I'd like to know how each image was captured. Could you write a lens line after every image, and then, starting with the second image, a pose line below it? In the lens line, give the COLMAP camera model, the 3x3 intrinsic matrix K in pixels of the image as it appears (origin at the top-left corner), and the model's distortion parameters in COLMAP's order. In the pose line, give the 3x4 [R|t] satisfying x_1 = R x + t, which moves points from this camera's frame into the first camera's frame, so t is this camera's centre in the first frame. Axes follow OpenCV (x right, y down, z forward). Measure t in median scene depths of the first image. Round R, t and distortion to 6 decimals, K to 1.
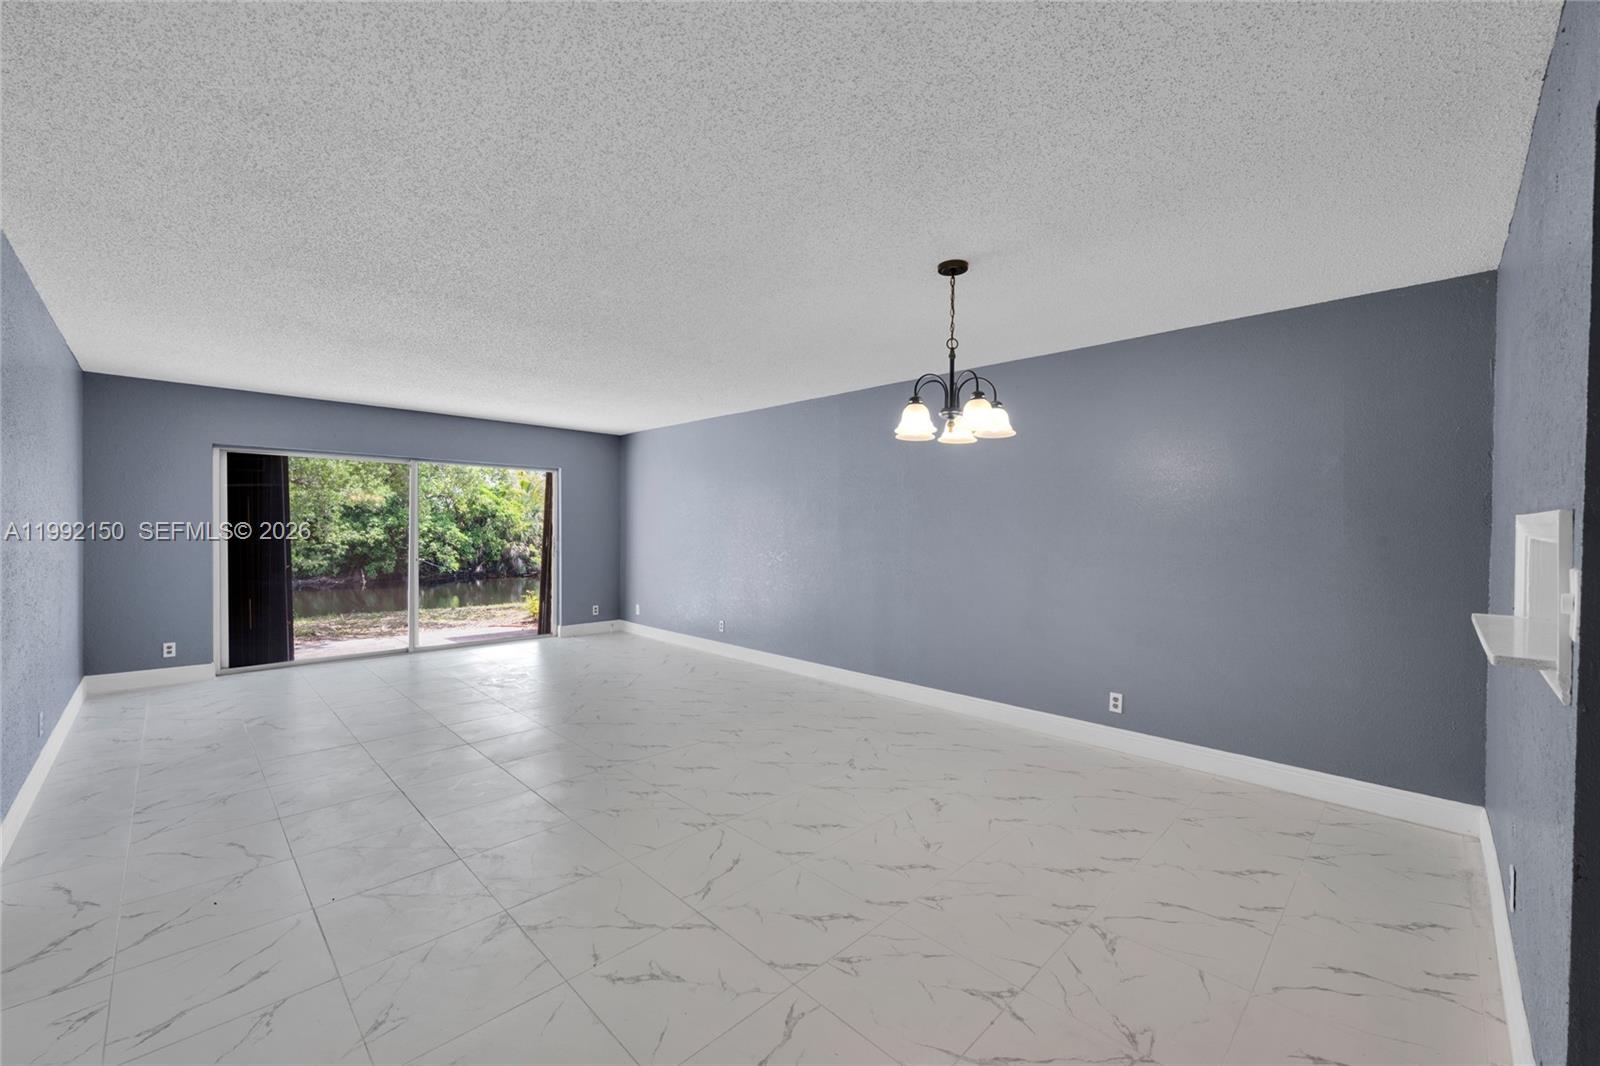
lens RADIAL K [[629.6, 0, 795.3], [0, 629.6, 534.5], [0, 0, 1]] dist [-0.002366, 0.000059]
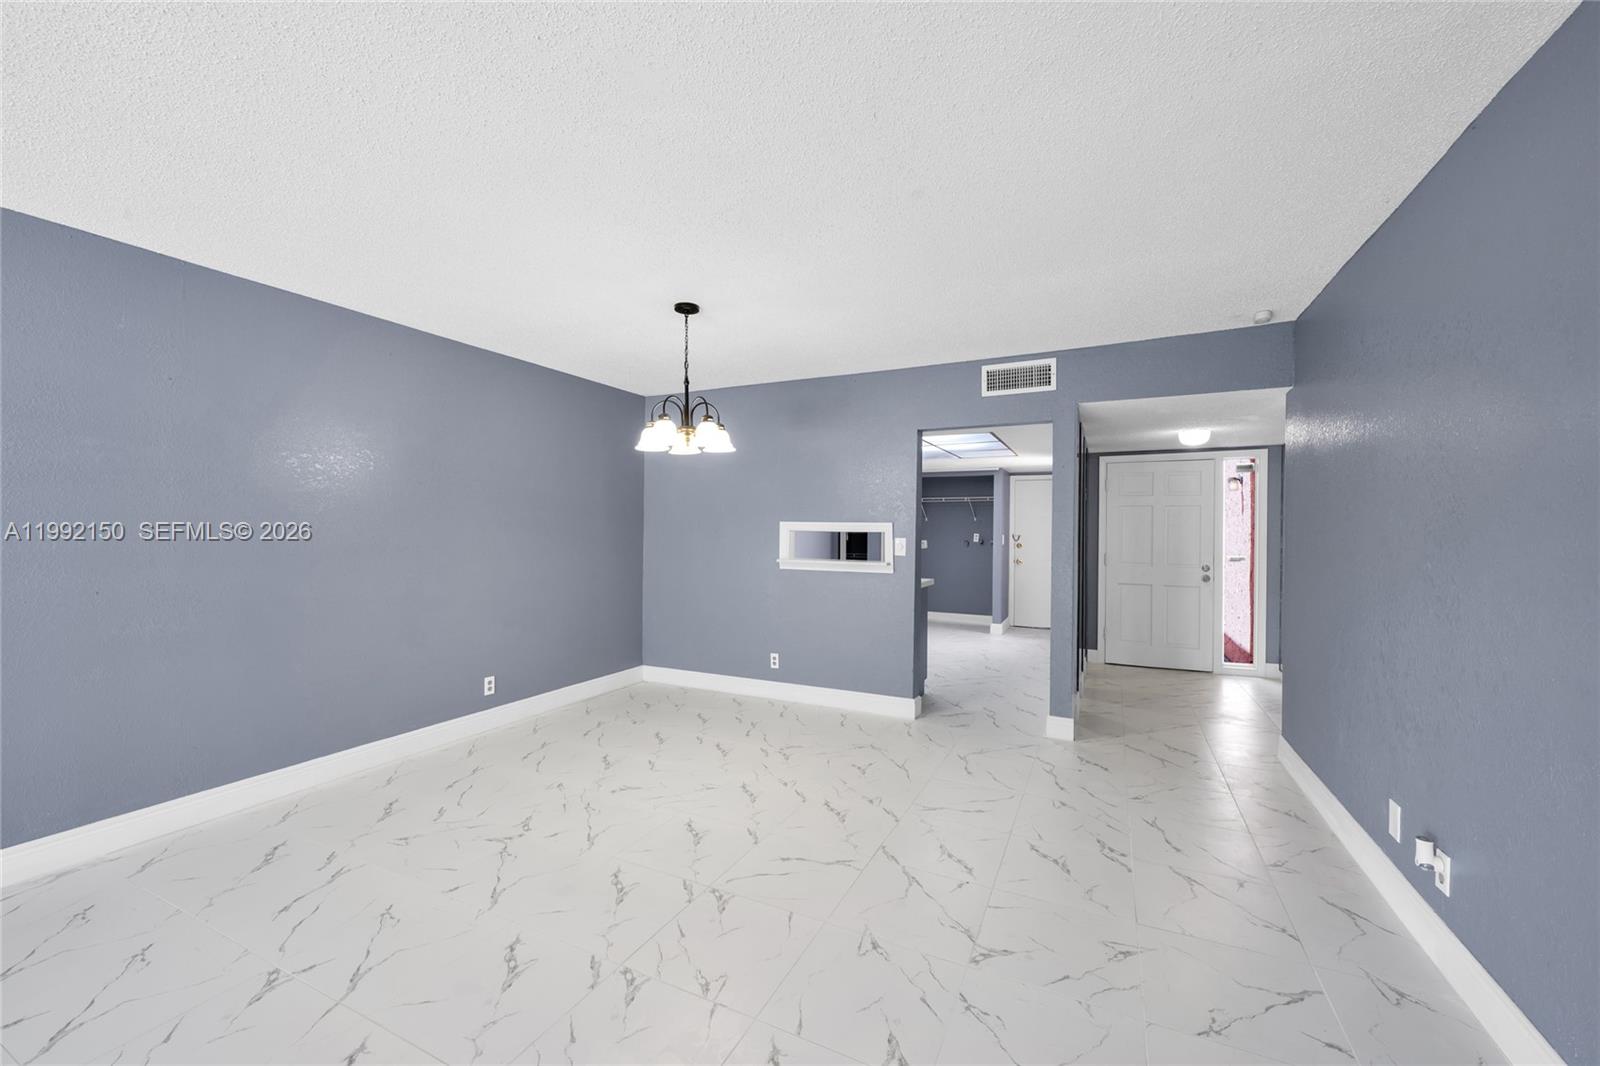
lens RADIAL K [[629.6, 0, 795.3], [0, 629.6, 534.5], [0, 0, 1]] dist [-0.002366, 0.000059]
pose [[-0.319904, -0.018708, 0.947265, -0.361251], [0.000505, 0.999802, 0.019916, -0.007157], [-0.947450, 0.006850, -0.319831, 0.451026]]
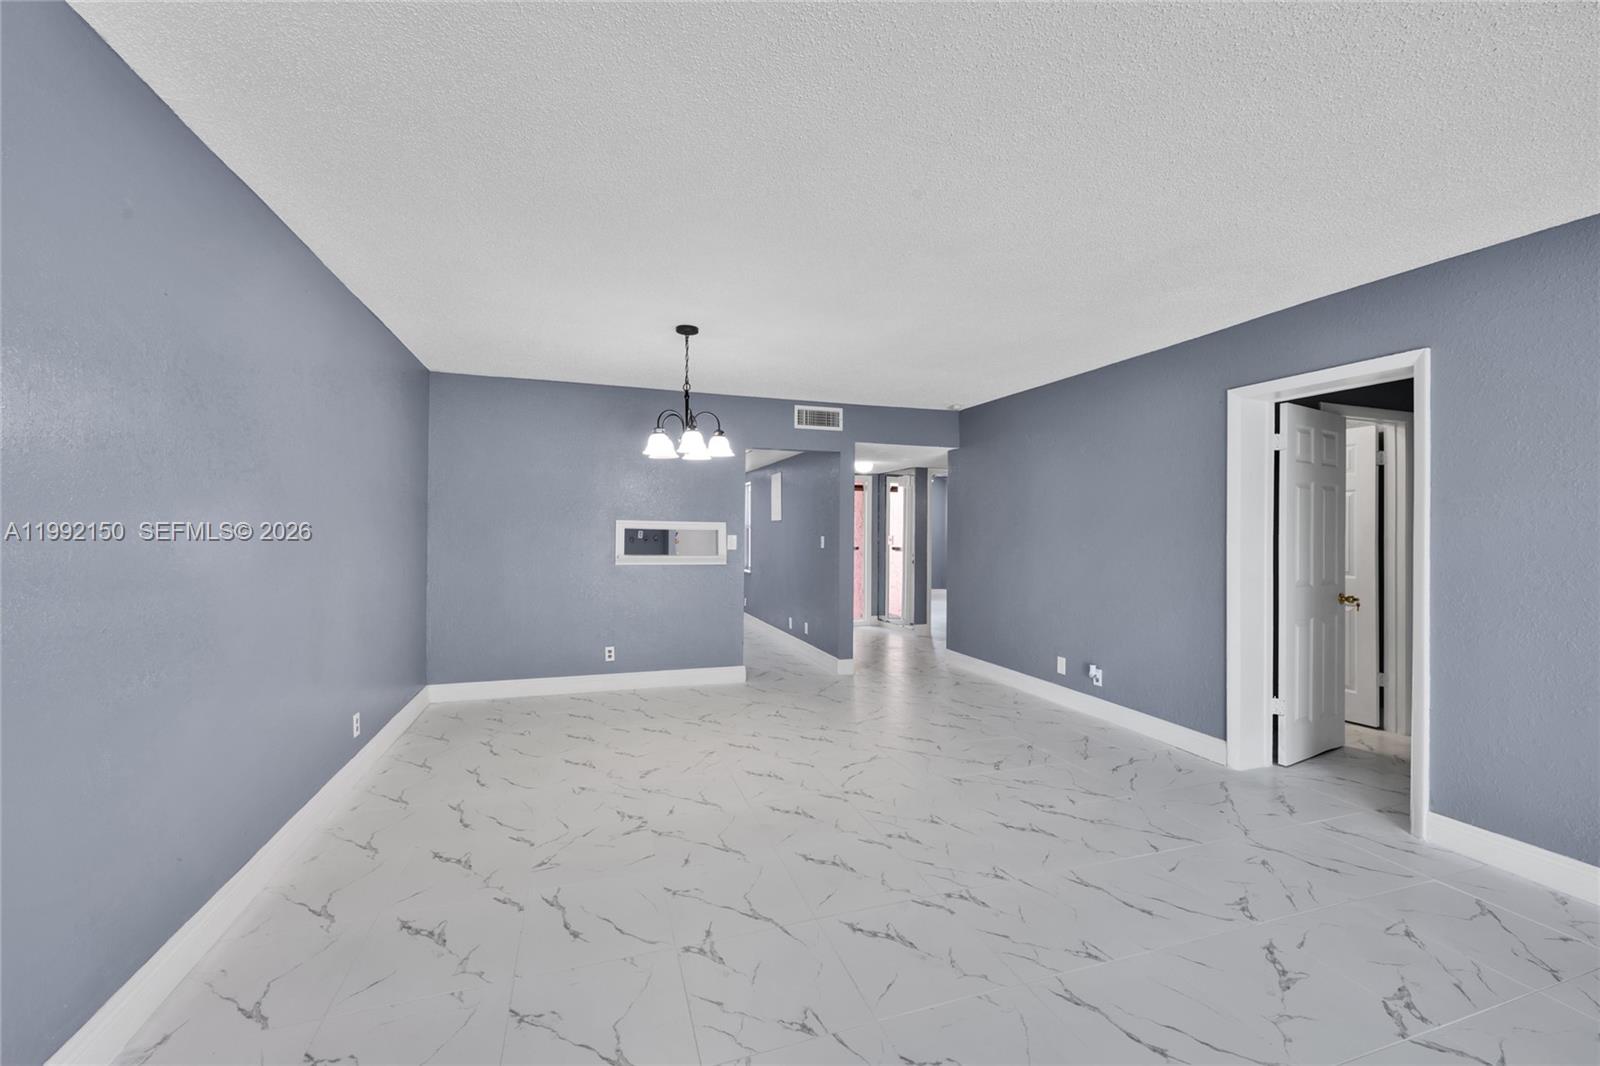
lens RADIAL K [[634.1, 0, 793.6], [0, 634.1, 529.9], [0, 0, 1]] dist [0.000857, 0.000068]
pose [[-0.893594, -0.019073, 0.448470, -0.211406], [-0.015171, 0.999809, 0.012294, -0.007643], [-0.448619, 0.004182, -0.893713, 0.798648]]
